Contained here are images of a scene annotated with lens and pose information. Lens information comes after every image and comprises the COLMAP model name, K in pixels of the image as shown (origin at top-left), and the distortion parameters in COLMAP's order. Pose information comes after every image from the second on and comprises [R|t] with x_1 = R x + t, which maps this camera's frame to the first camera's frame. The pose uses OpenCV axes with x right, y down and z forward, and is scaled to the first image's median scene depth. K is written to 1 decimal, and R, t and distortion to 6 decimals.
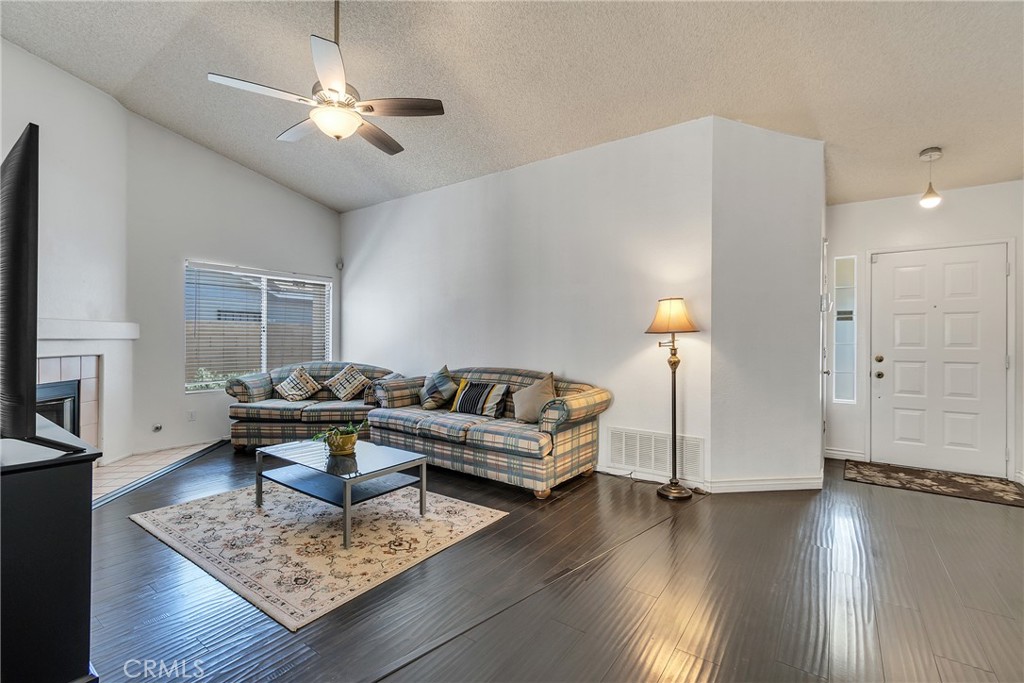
lens RADIAL K [[448.6, 0, 516.4], [0, 448.6, 338.3], [0, 0, 1]] dist [0.005000, -0.002165]
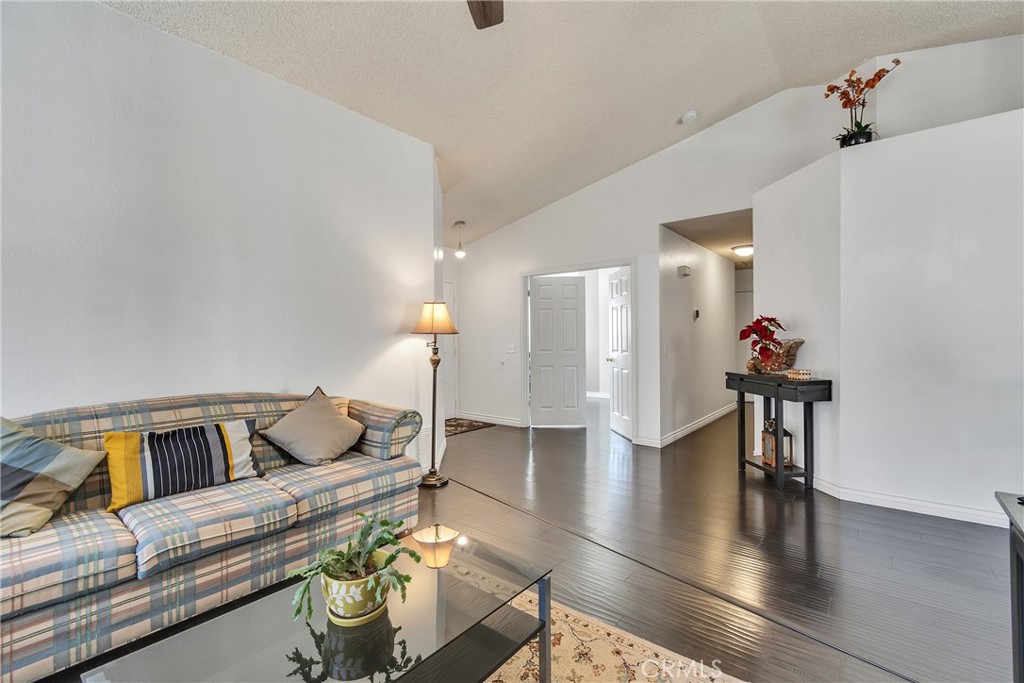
lens RADIAL K [[448.6, 0, 515.8], [0, 448.6, 338.9], [0, 0, 1]] dist [0.005000, -0.002165]
pose [[0.056410, -0.006743, 0.998385, -0.685856], [0.005570, 0.999964, 0.006439, -0.005301], [-0.998392, 0.005198, 0.056446, 0.702123]]
